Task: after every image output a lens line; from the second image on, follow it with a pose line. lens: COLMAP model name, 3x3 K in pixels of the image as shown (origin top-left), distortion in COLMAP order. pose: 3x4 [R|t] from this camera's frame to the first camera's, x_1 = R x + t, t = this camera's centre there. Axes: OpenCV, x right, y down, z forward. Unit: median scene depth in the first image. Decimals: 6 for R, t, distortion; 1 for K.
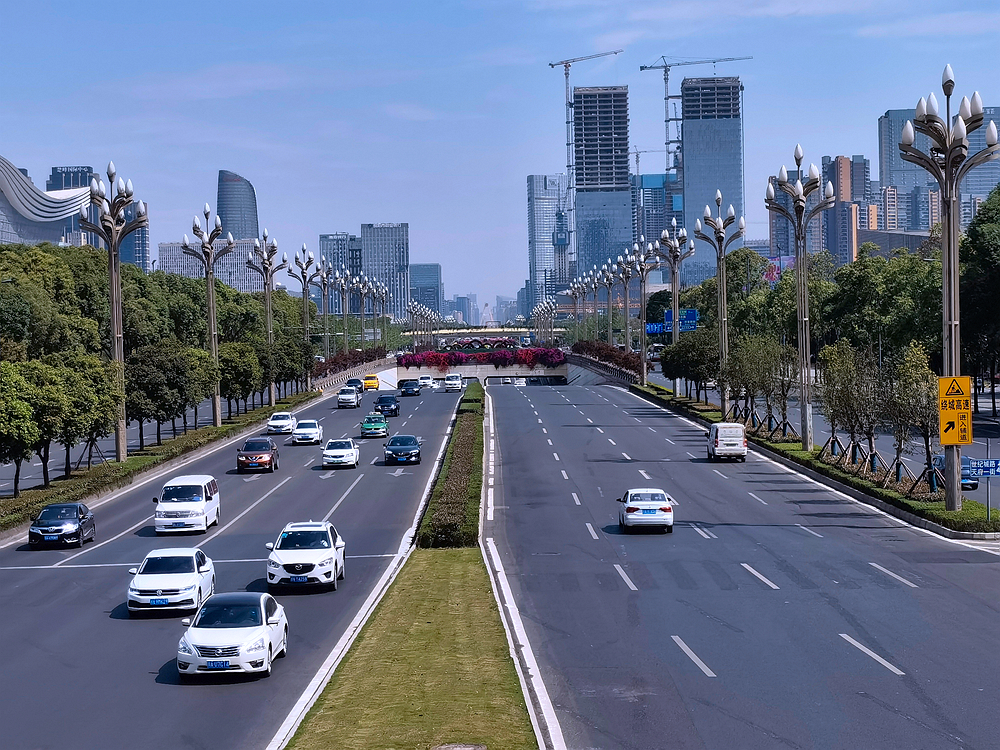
lens RADIAL K [[2335.6, 0, 500.3], [0, 2335.6, 375.2], [0, 0, 1]] dist [-0.002593, 0.000000]
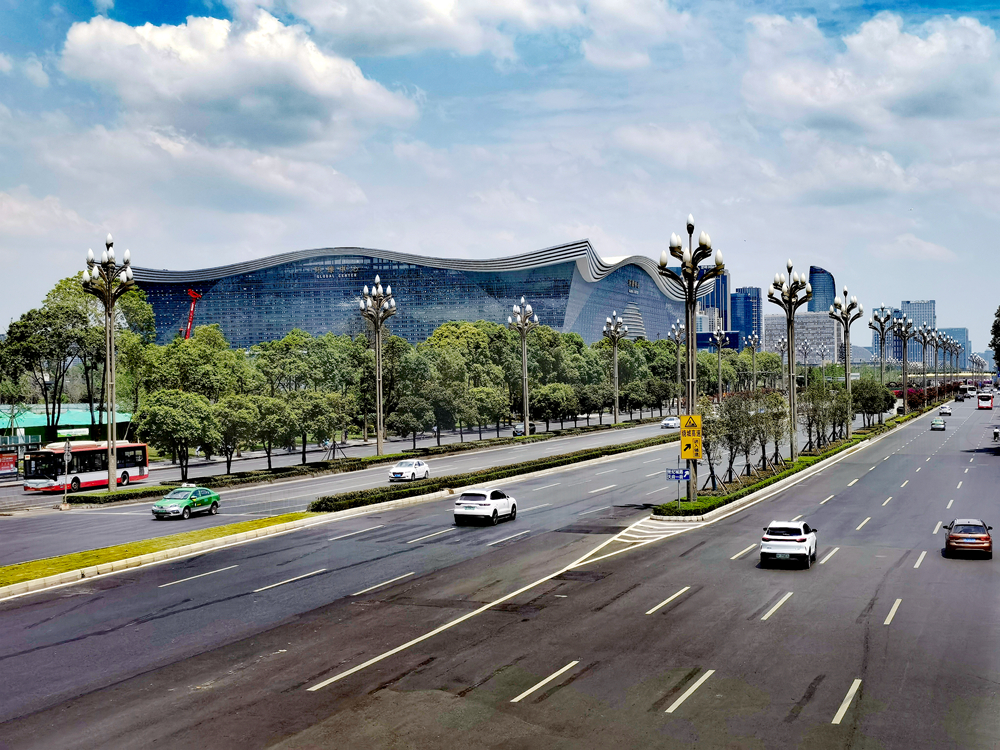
lens RADIAL K [[1529.6, 0, 499.6], [0, 1529.6, 375.0], [0, 0, 1]] dist [0.039285, 0.000000]
pose [[0.942295, 0.010073, -0.334633, 0.348829], [-0.015562, 0.999785, -0.013726, -0.008452], [0.334423, 0.018141, 0.942248, -0.000034]]
